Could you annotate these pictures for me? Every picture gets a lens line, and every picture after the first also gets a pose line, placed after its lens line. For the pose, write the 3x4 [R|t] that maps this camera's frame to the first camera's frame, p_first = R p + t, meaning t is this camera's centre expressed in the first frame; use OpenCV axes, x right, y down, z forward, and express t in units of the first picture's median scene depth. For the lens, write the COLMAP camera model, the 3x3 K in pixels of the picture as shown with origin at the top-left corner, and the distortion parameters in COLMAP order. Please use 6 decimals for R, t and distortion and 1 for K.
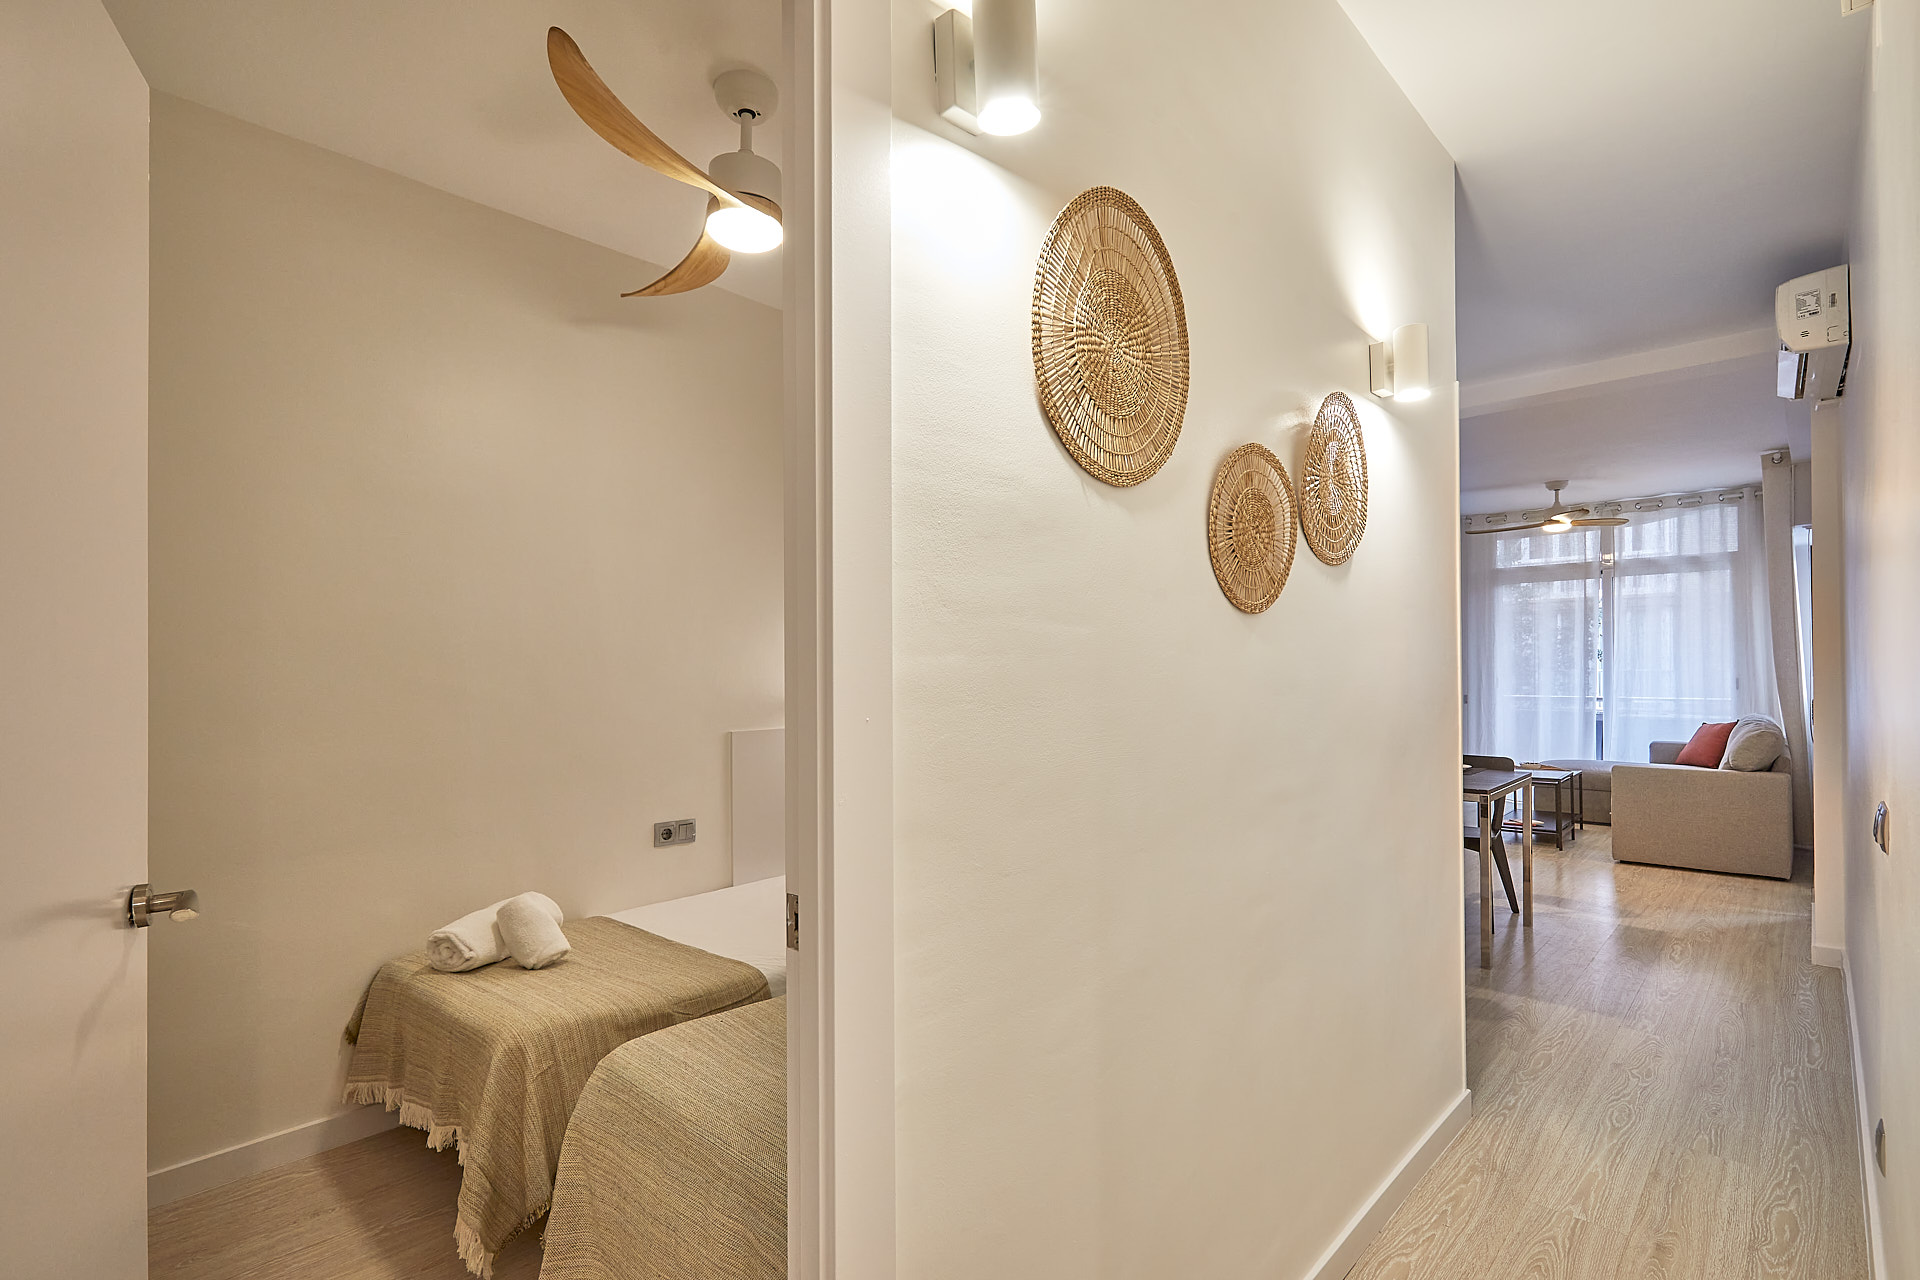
lens RADIAL K [[891.8, 0, 960.0], [0, 891.8, 640.0], [0, 0, 1]] dist [0.053288, 0.000076]
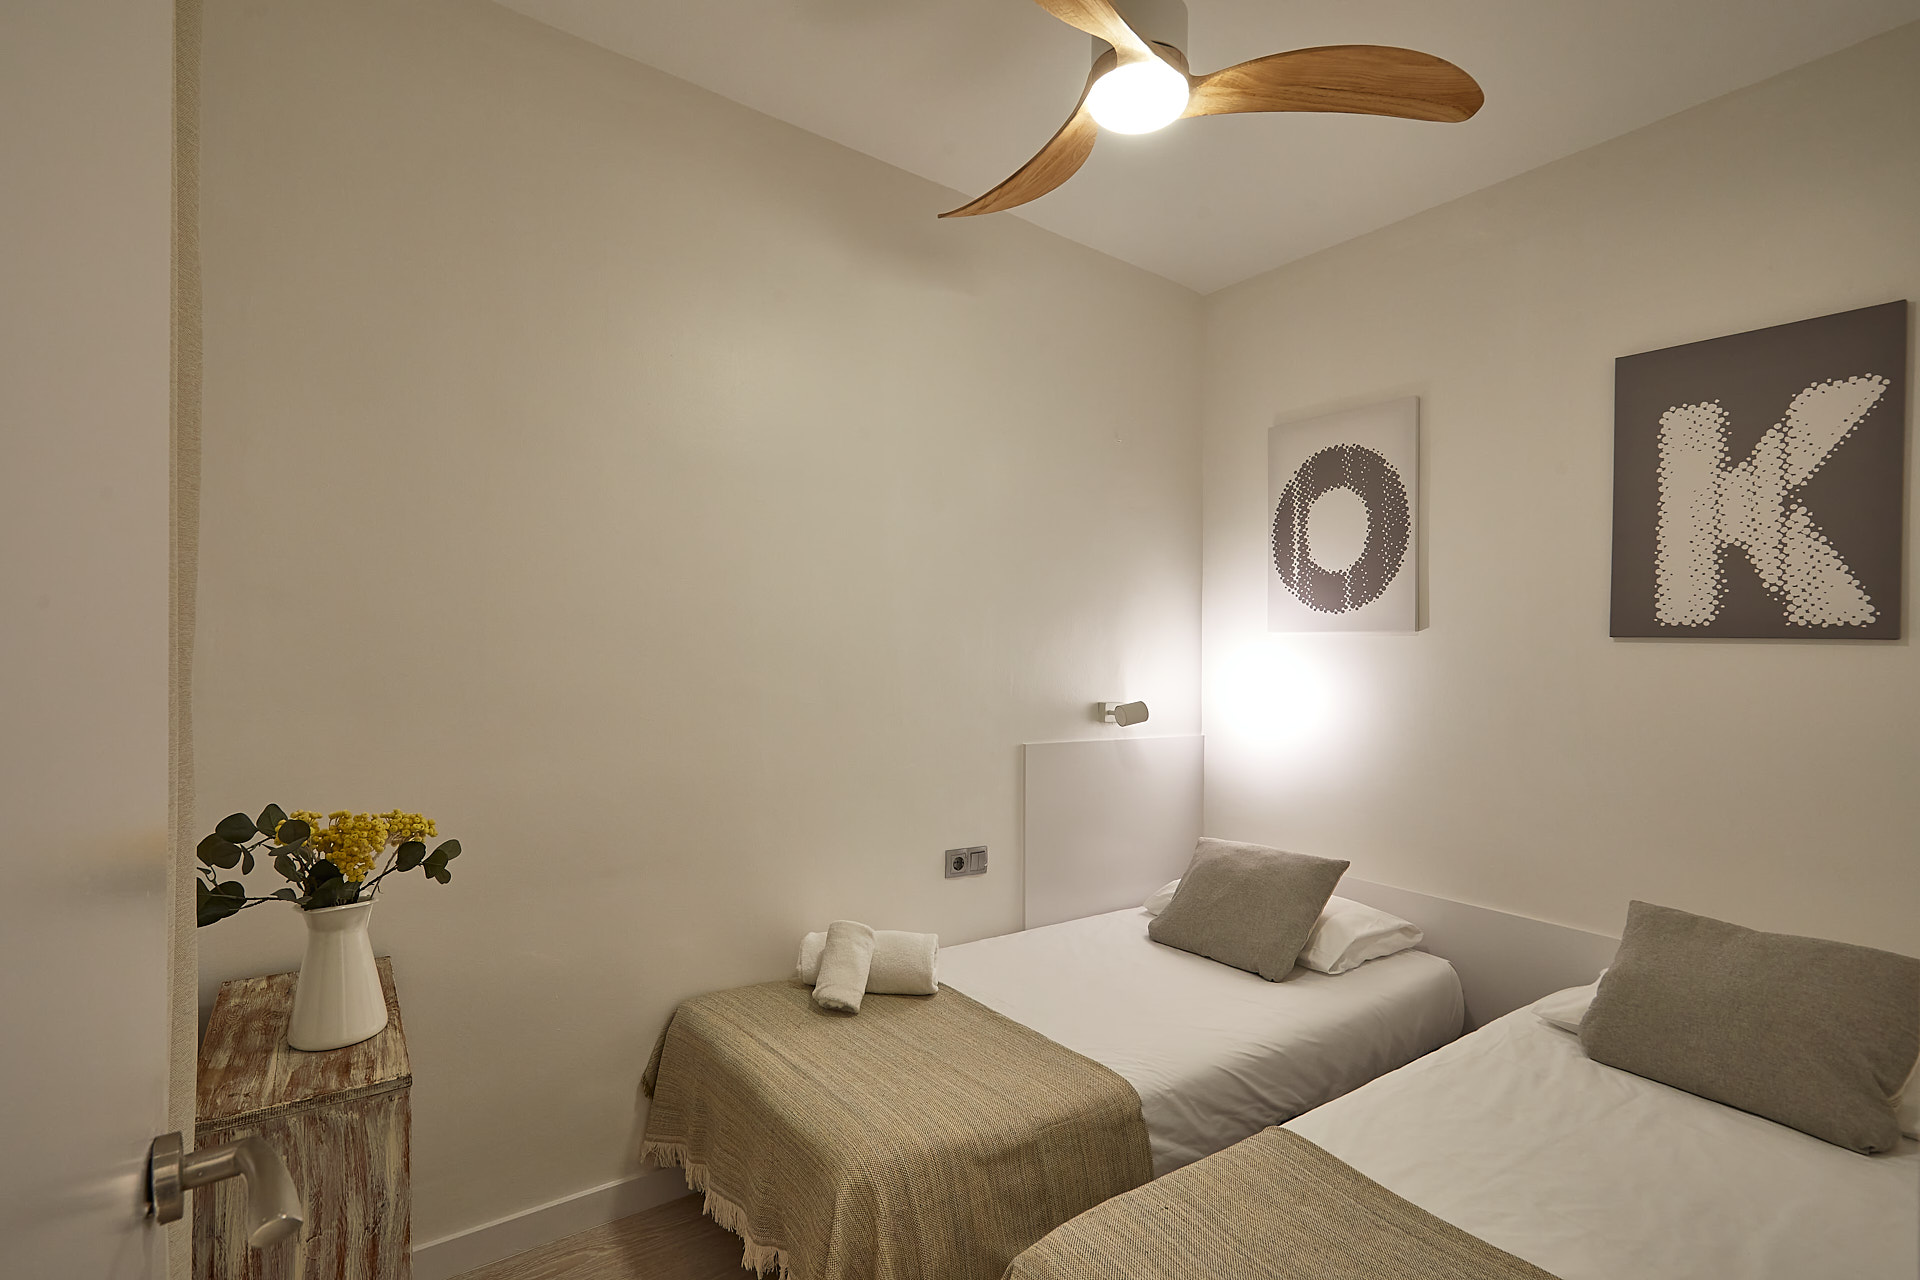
lens RADIAL K [[891.8, 0, 960.0], [0, 891.8, 640.0], [0, 0, 1]] dist [0.053288, 0.000076]
pose [[0.980073, 0.021879, -0.197429, -0.219387], [-0.018474, 0.999647, 0.019072, -0.018188], [0.197776, -0.015045, 0.980132, 0.228638]]
